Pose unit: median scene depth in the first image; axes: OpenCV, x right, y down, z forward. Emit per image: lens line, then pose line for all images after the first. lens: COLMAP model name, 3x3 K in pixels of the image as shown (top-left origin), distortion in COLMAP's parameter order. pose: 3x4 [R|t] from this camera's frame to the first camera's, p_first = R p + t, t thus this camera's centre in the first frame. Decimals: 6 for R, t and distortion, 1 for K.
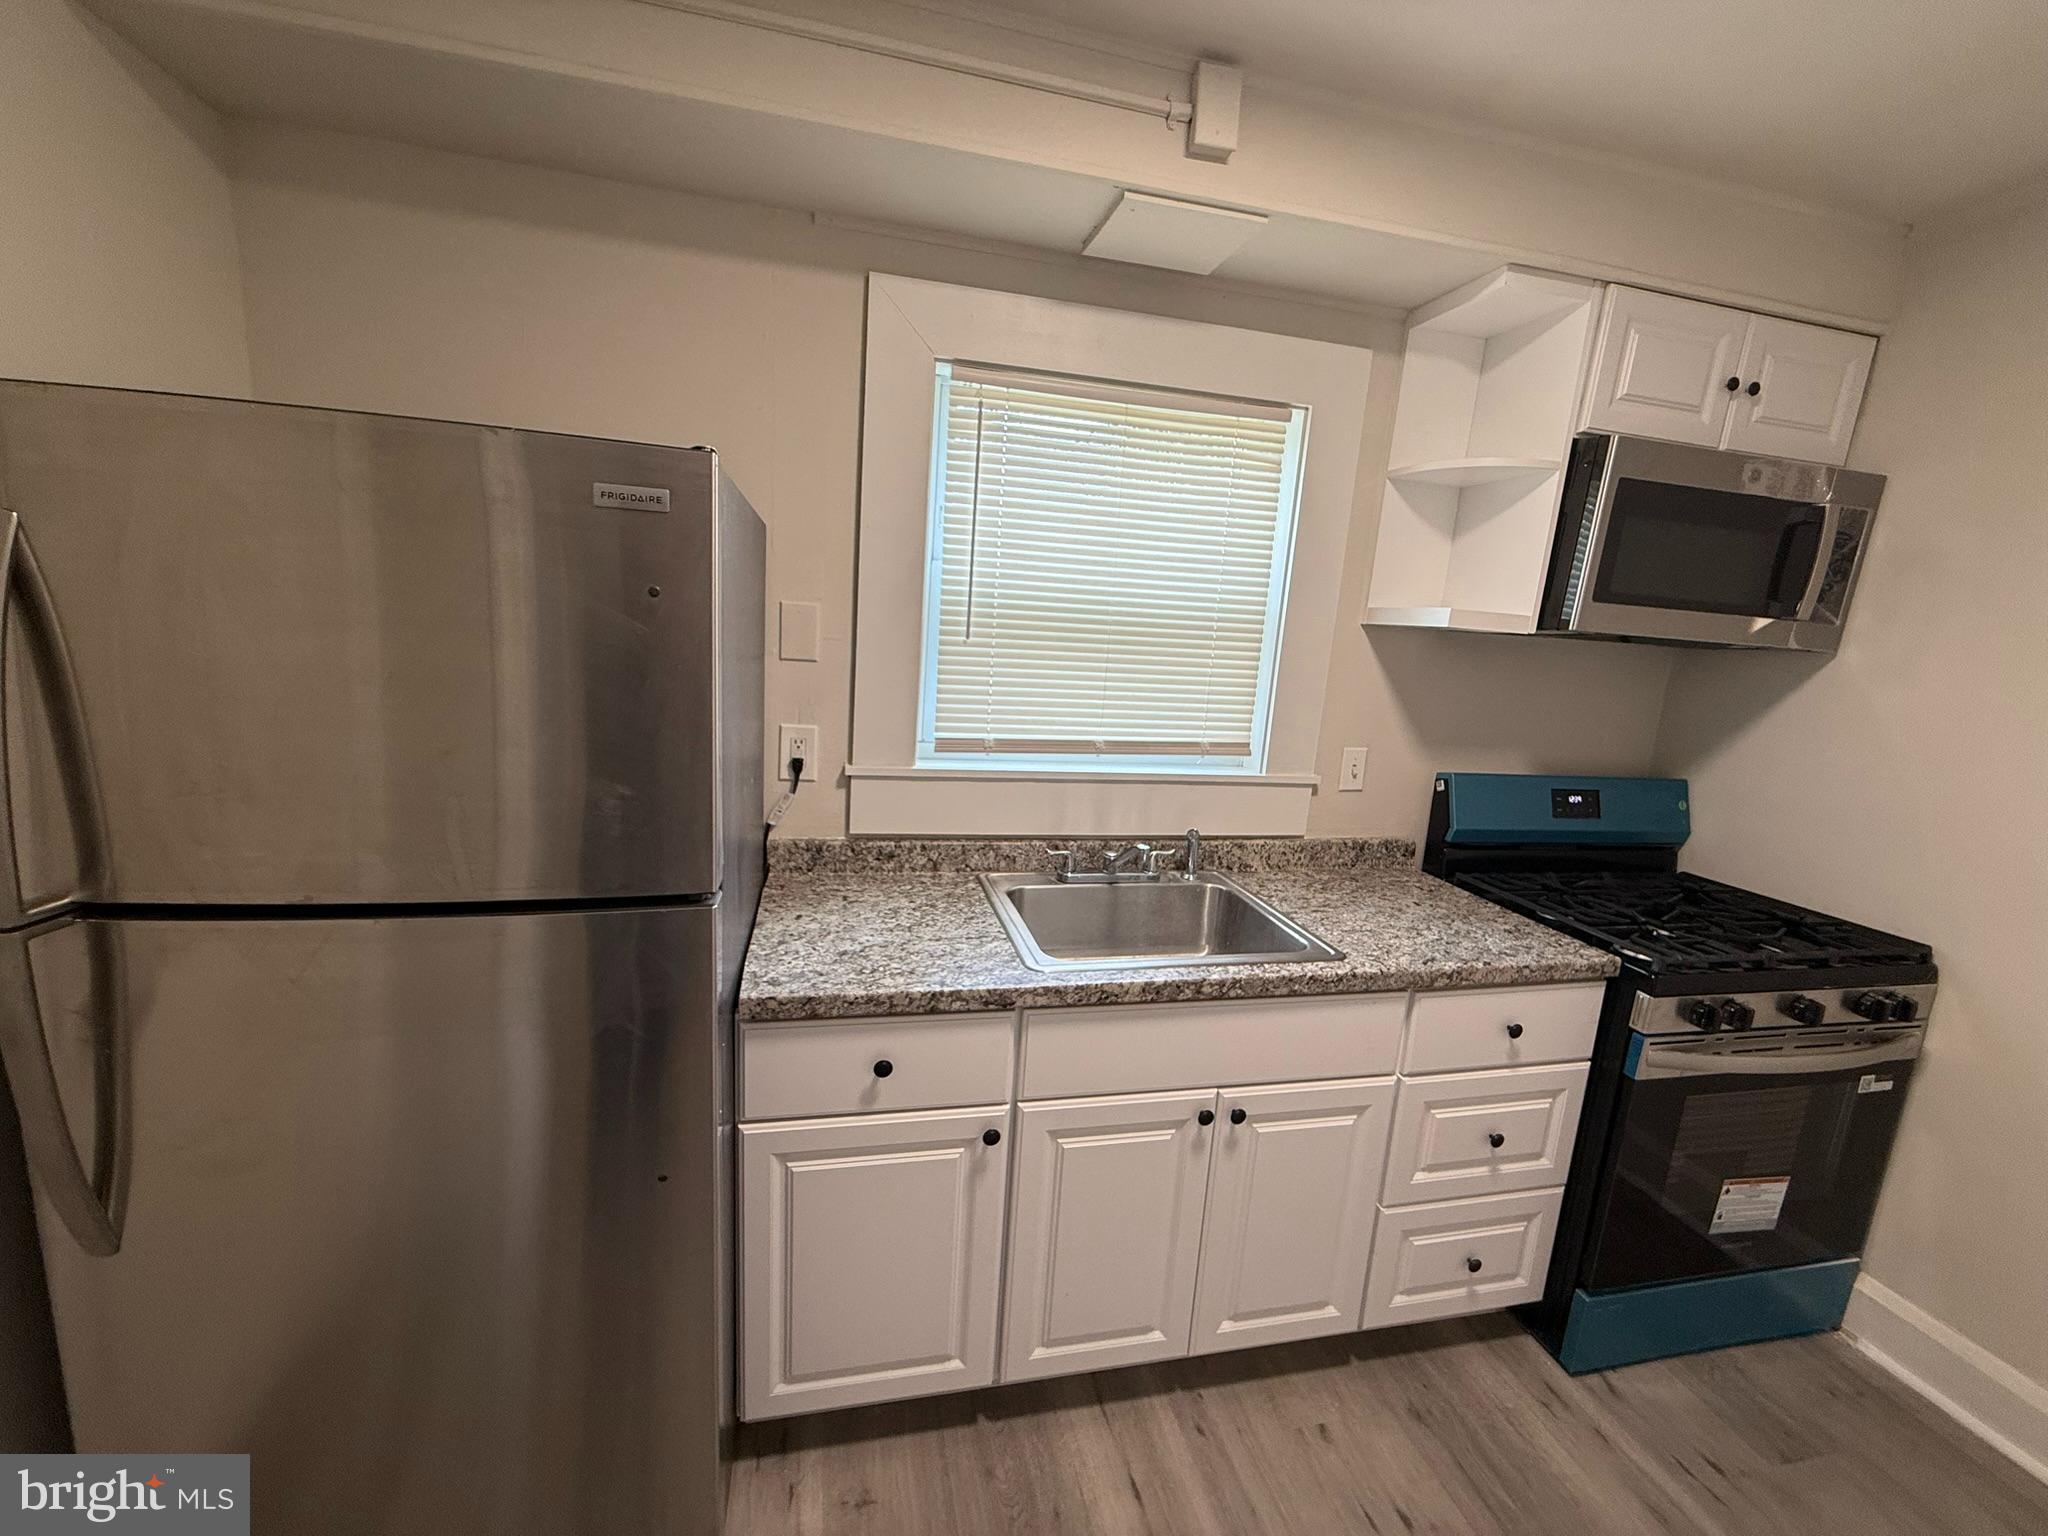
lens RADIAL K [[819.7, 0, 1013.4], [0, 819.7, 772.2], [0, 0, 1]] dist [0.000015, -0.000188]
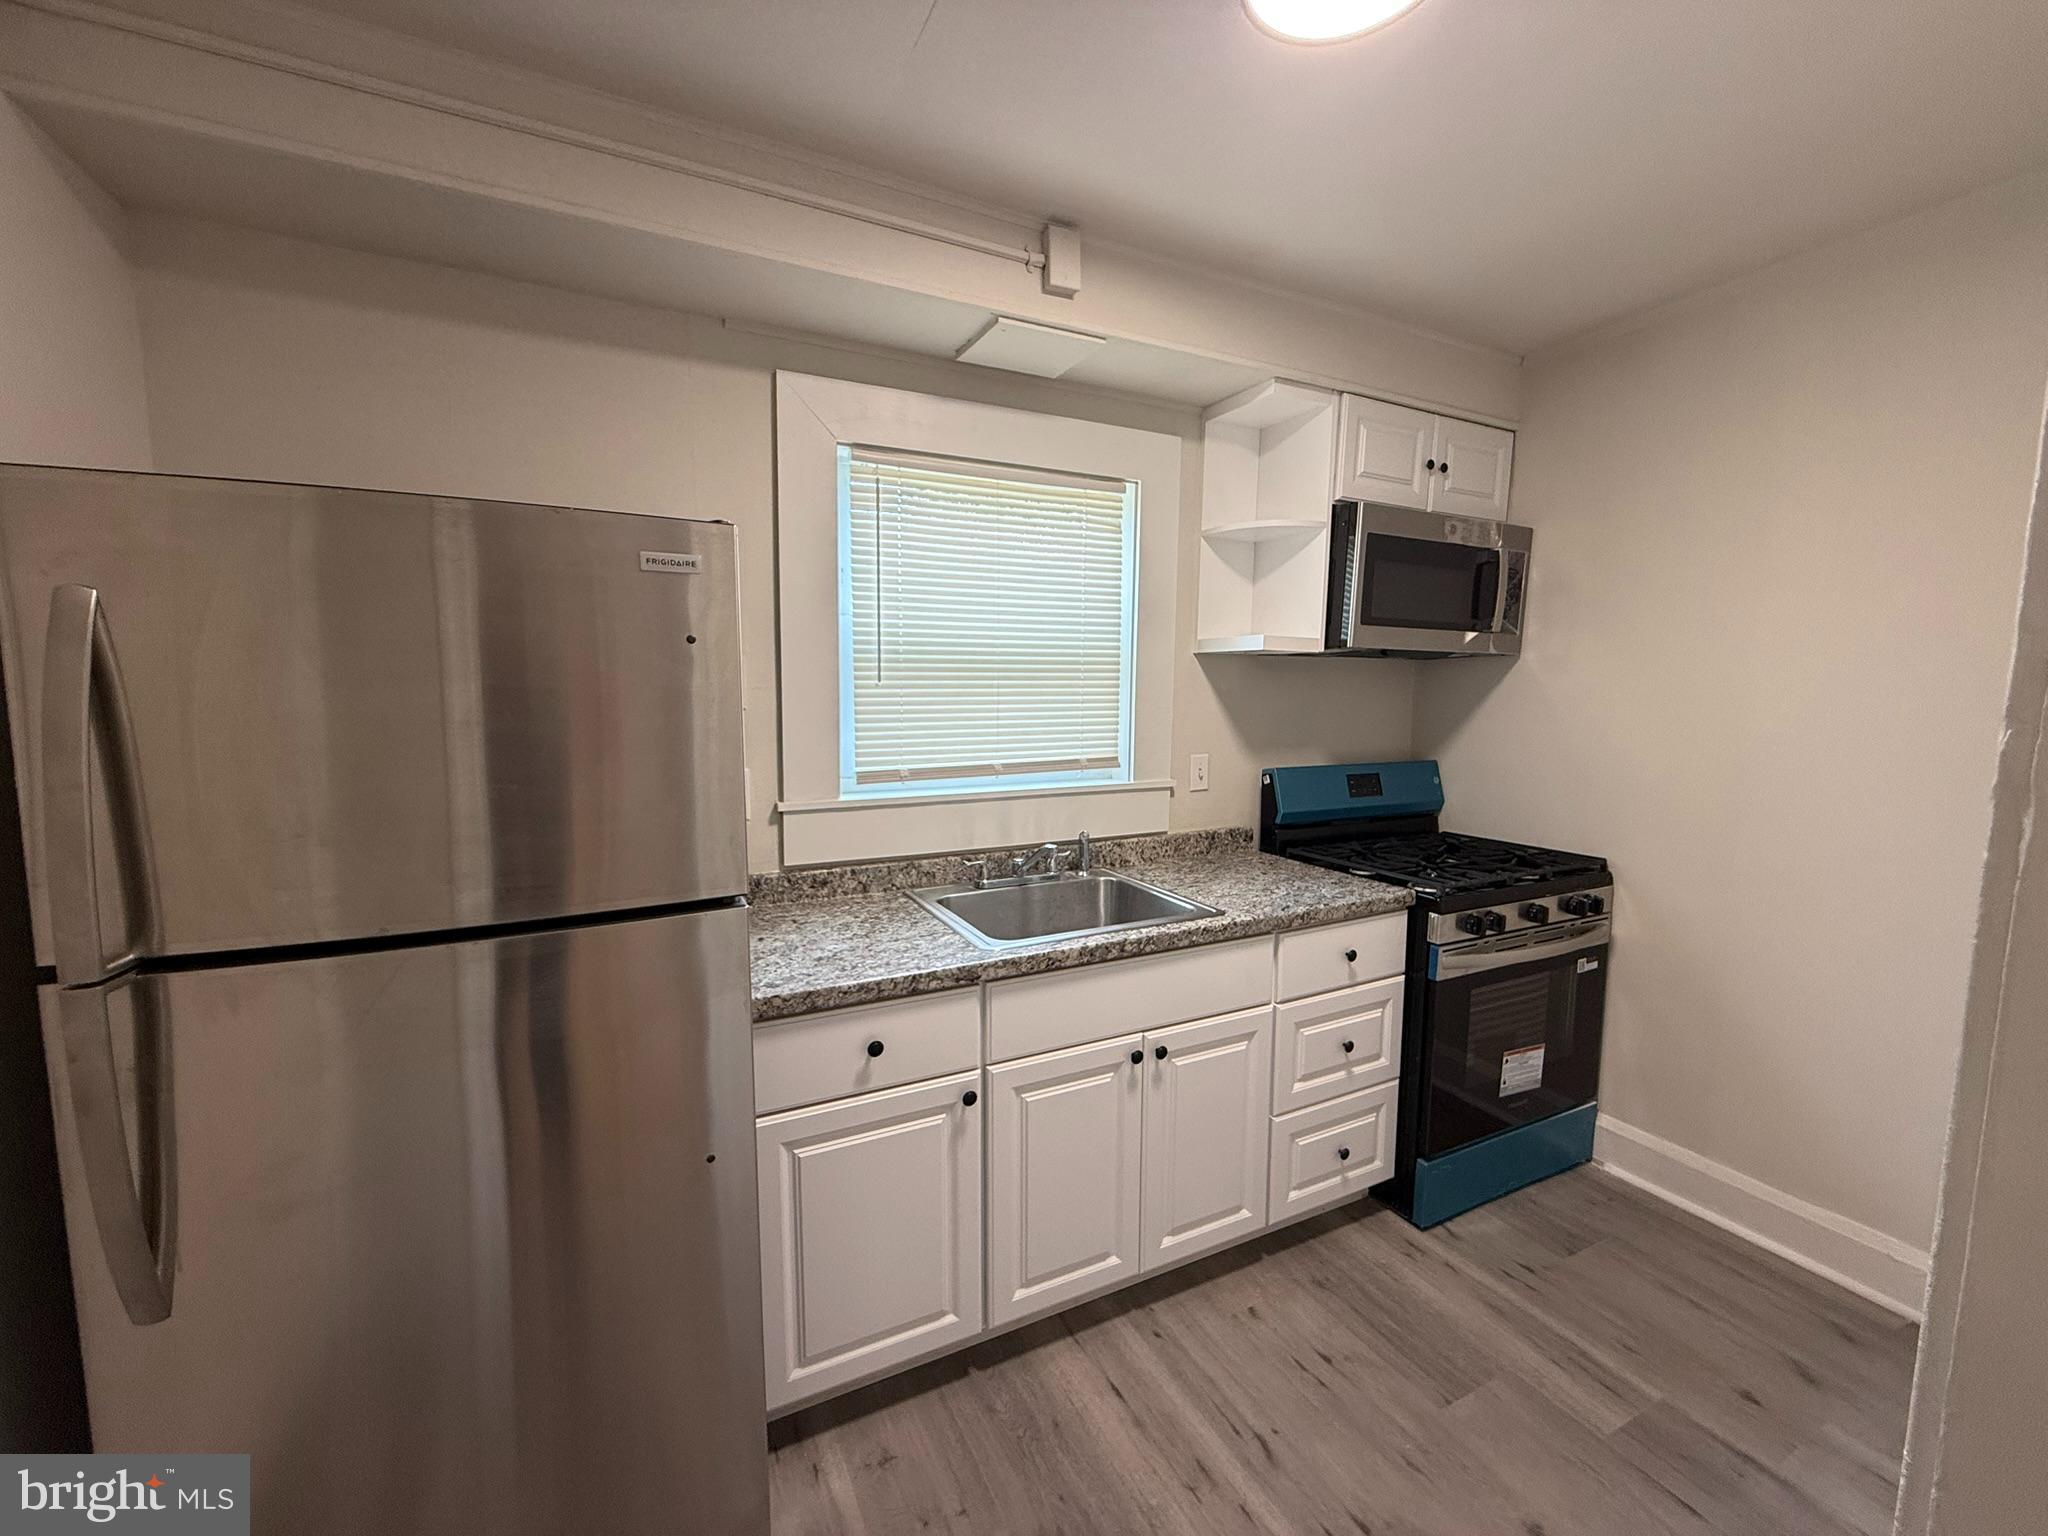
lens RADIAL K [[819.7, 0, 1013.4], [0, 819.7, 772.2], [0, 0, 1]] dist [0.000015, -0.000188]
pose [[0.970965, -0.083178, 0.224297, -0.155692], [0.098965, 0.993276, -0.060069, 0.052720], [-0.217792, 0.080523, 0.972668, -0.145610]]
